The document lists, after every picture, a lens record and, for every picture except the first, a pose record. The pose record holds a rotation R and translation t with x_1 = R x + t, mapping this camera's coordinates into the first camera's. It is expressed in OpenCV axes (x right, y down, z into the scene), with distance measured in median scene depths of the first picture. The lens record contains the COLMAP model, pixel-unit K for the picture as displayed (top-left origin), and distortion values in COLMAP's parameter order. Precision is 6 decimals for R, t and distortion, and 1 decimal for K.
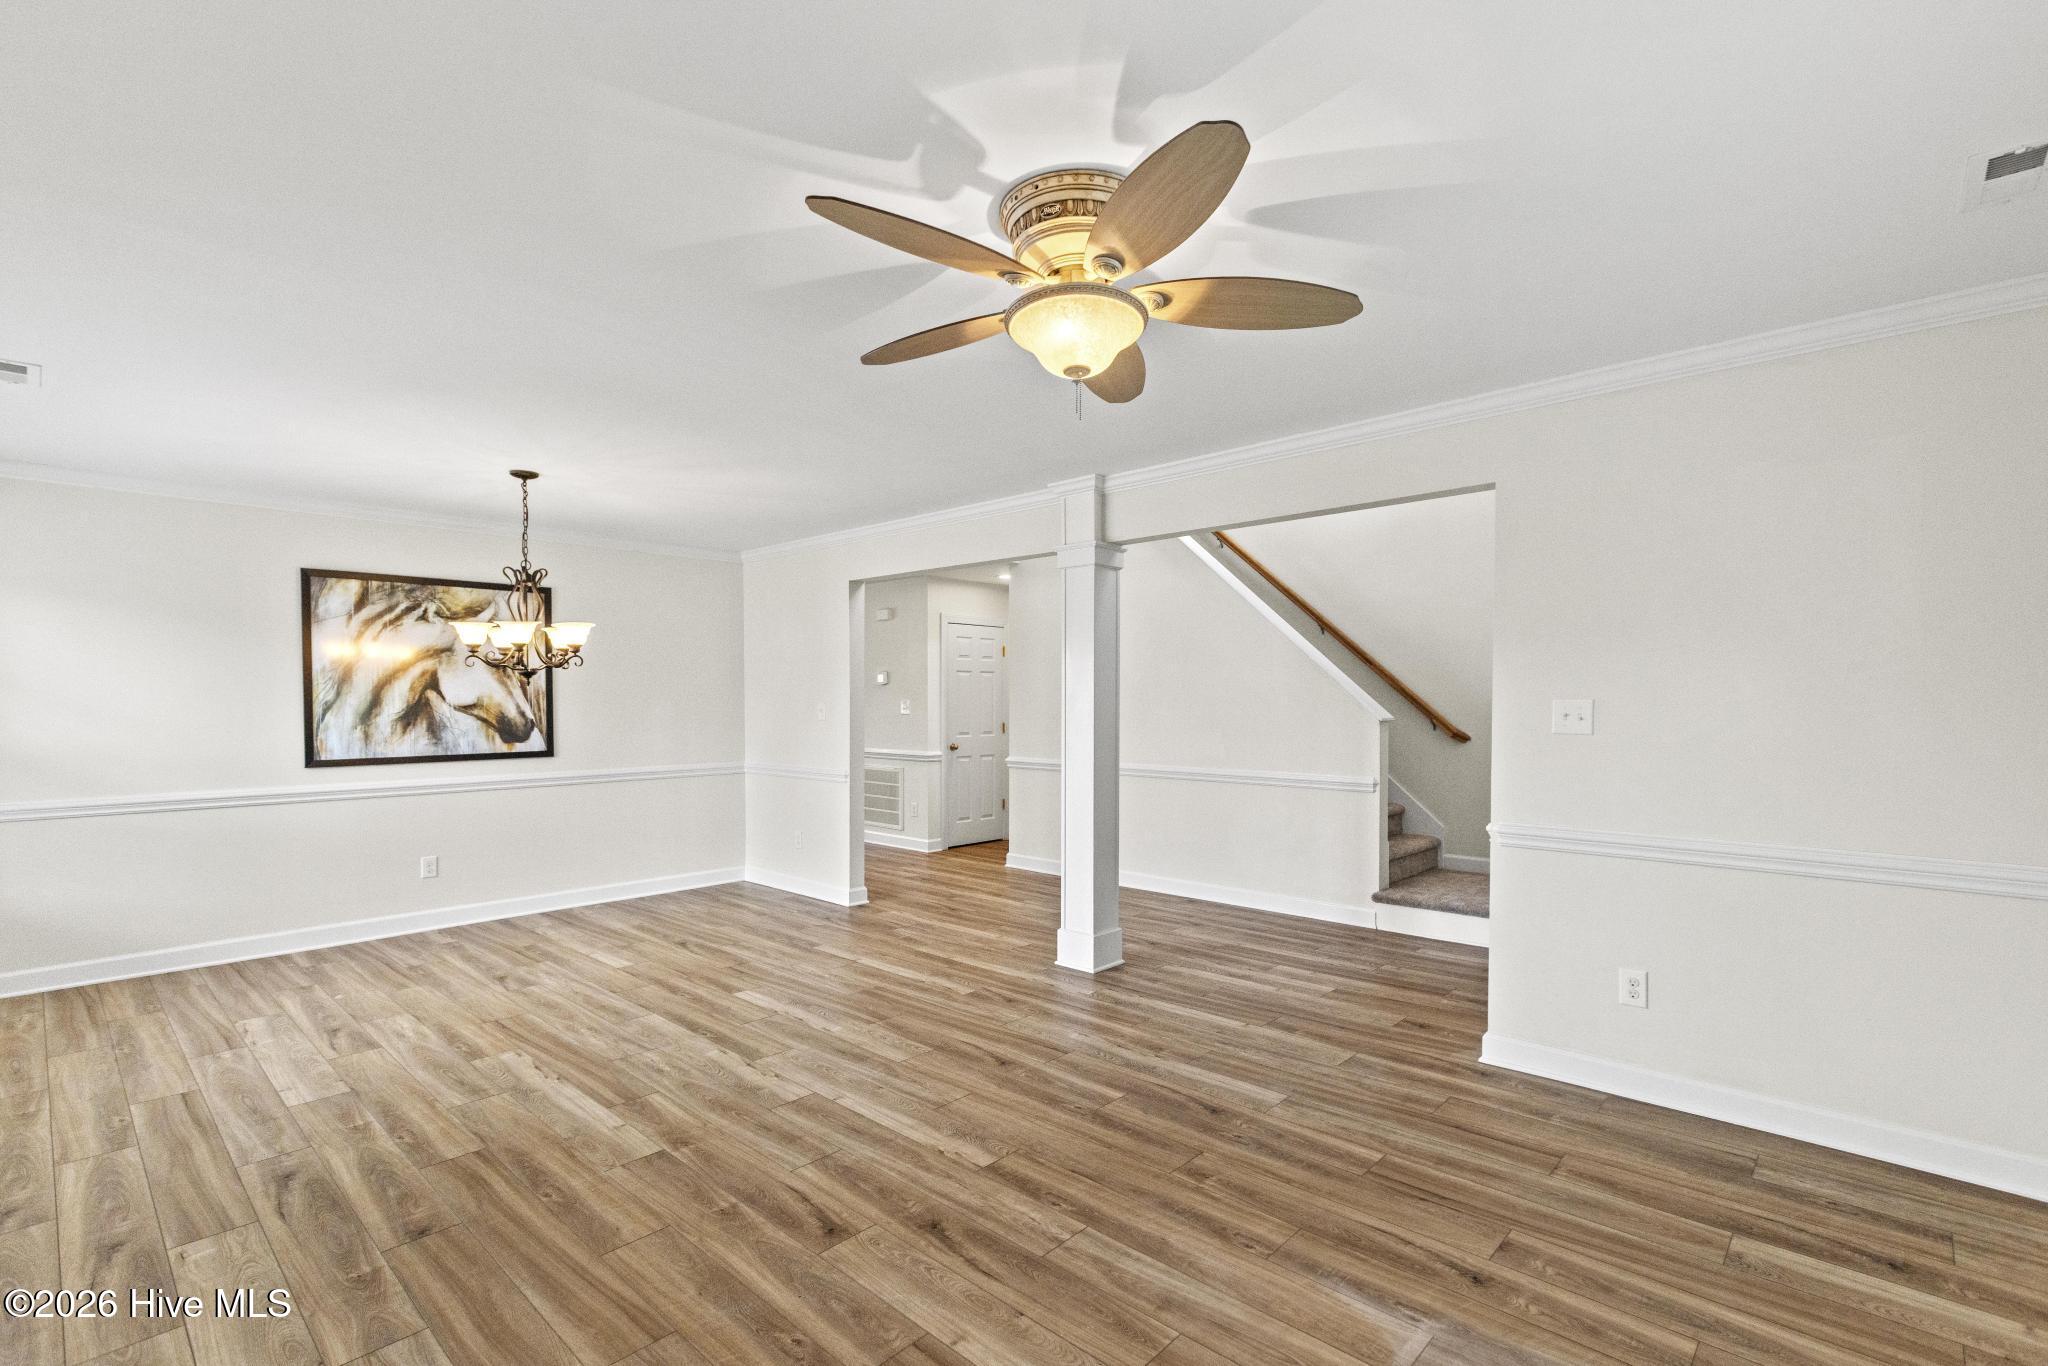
lens RADIAL K [[909.4, 0, 966.1], [0, 909.4, 712.3], [0, 0, 1]] dist [0.008631, -0.000711]
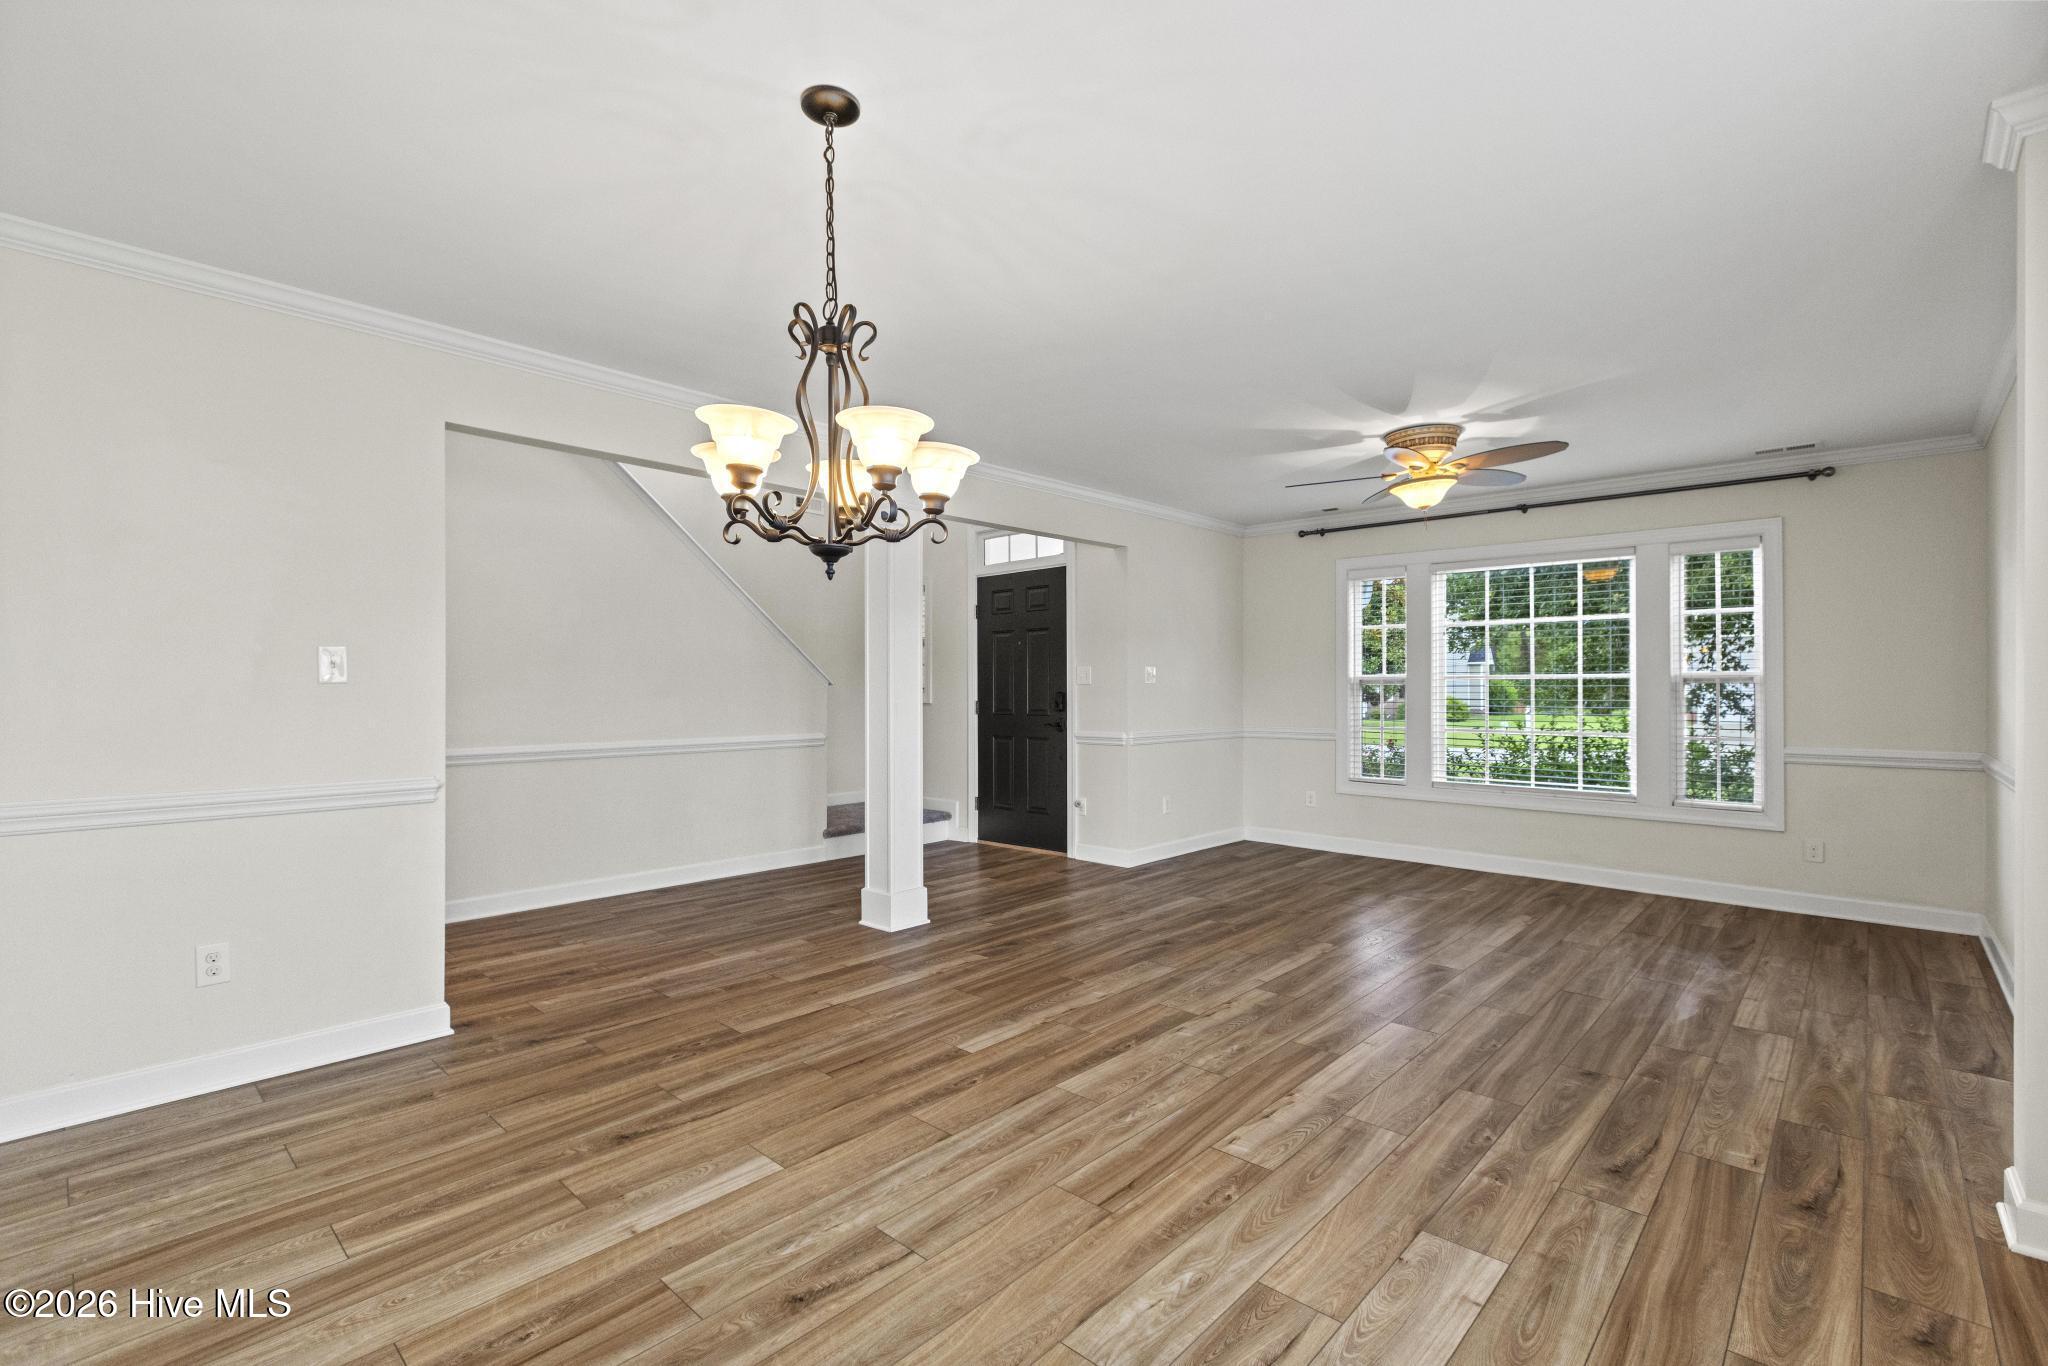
lens RADIAL K [[909.4, 0, 1060.1], [0, 909.4, 685.9], [0, 0, 1]] dist [0.008631, -0.000711]
pose [[-0.043441, 0.008019, 0.999024, -1.161499], [0.011604, 0.999904, -0.007521, 0.032256], [-0.998989, 0.011266, -0.043530, 1.139198]]
